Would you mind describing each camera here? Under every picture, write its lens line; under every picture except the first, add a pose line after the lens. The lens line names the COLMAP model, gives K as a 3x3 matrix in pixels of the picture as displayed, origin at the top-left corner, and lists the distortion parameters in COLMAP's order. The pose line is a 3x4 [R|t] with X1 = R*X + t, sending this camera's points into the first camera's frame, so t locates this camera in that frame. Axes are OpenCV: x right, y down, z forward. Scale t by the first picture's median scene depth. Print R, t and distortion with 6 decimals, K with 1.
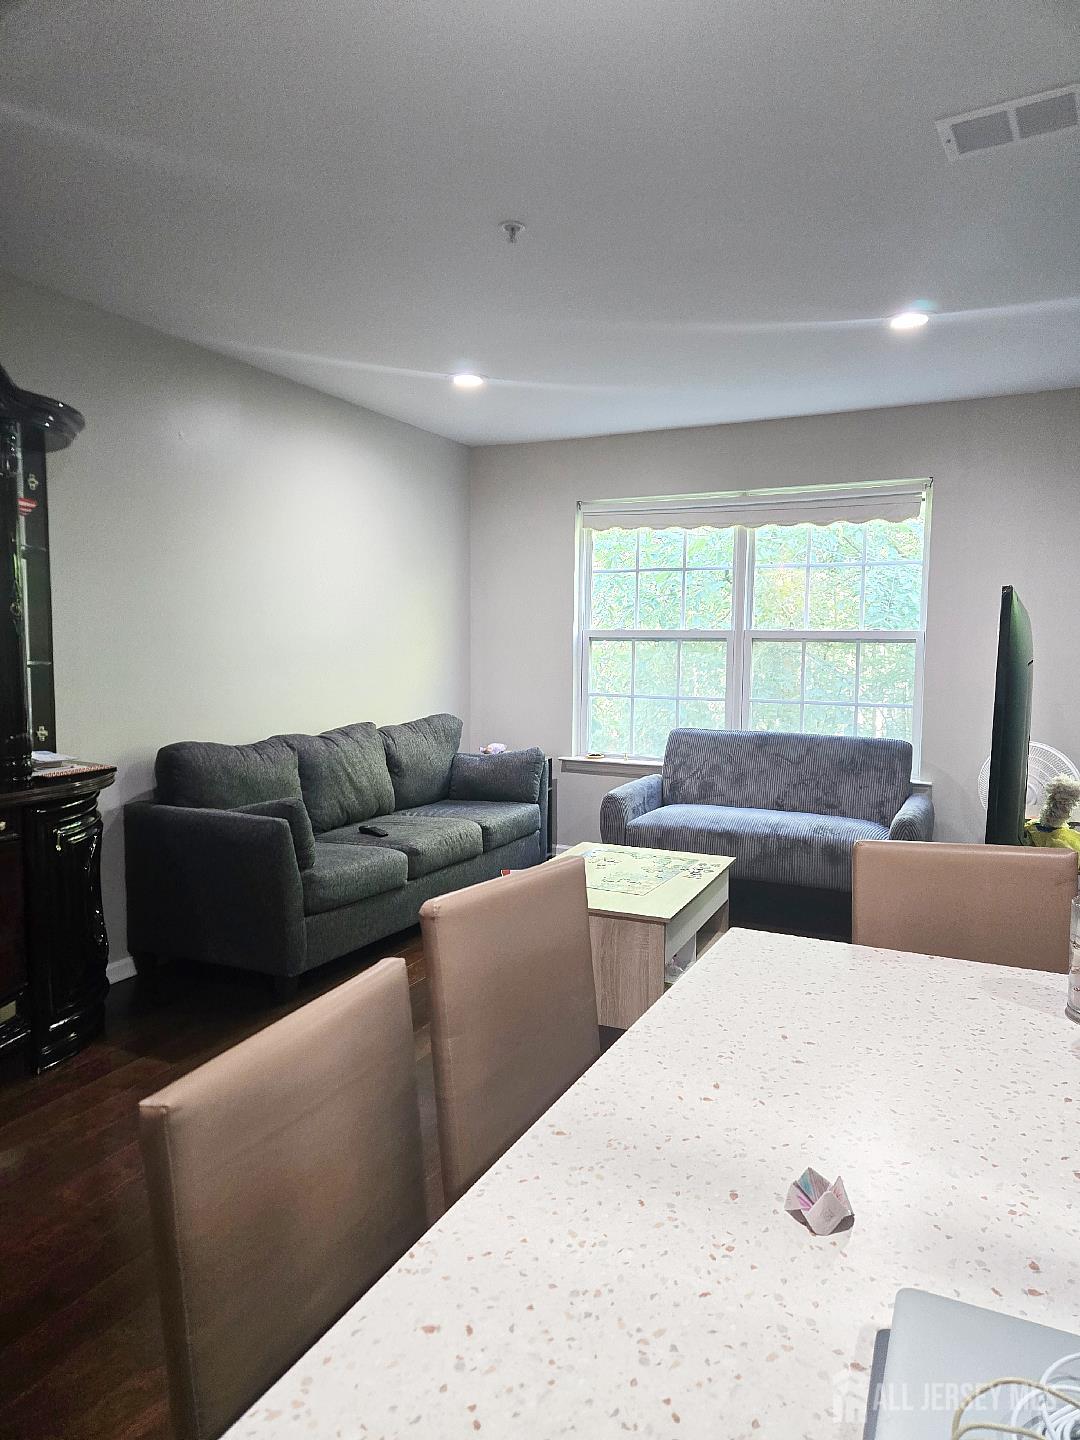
lens RADIAL K [[939.7, 0, 536.5], [0, 939.7, 719.0], [0, 0, 1]] dist [-0.000978, -0.001435]
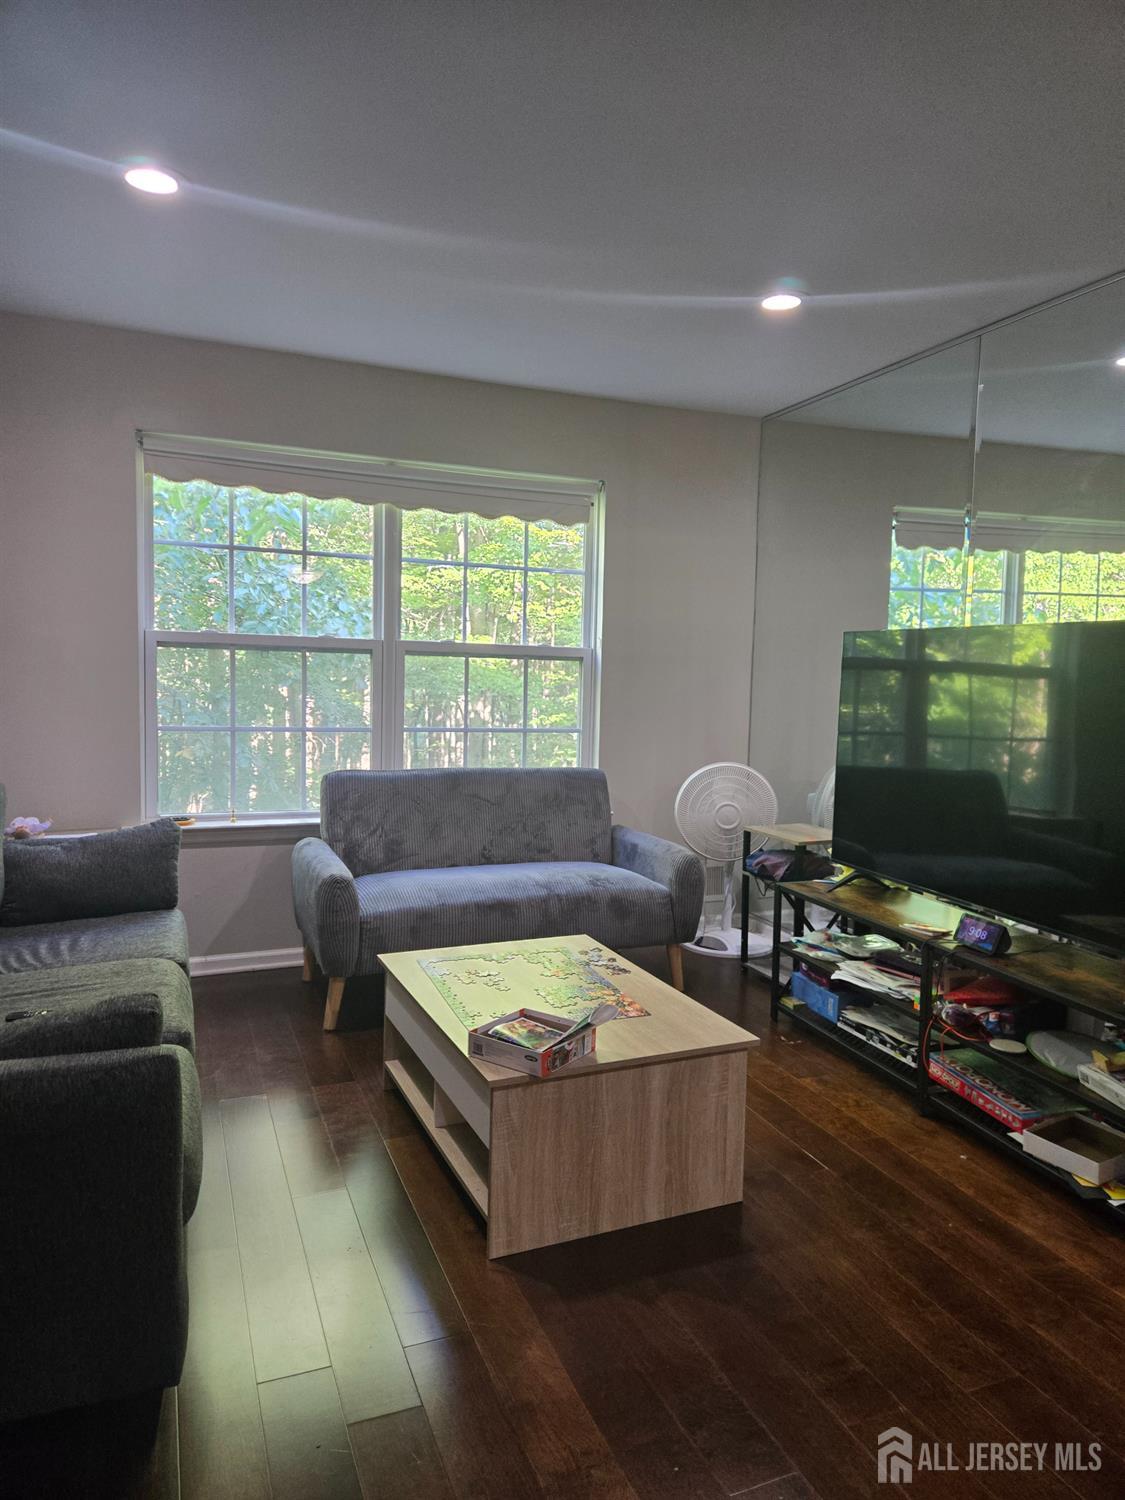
lens RADIAL K [[996.7, 0, 564.4], [0, 996.7, 755.5], [0, 0, 1]] dist [0.036100, -0.004294]
pose [[0.670744, -0.055533, 0.739607, -0.324573], [0.036963, 0.998457, 0.041447, -0.029560], [-0.740767, -0.000463, 0.671762, 0.359443]]
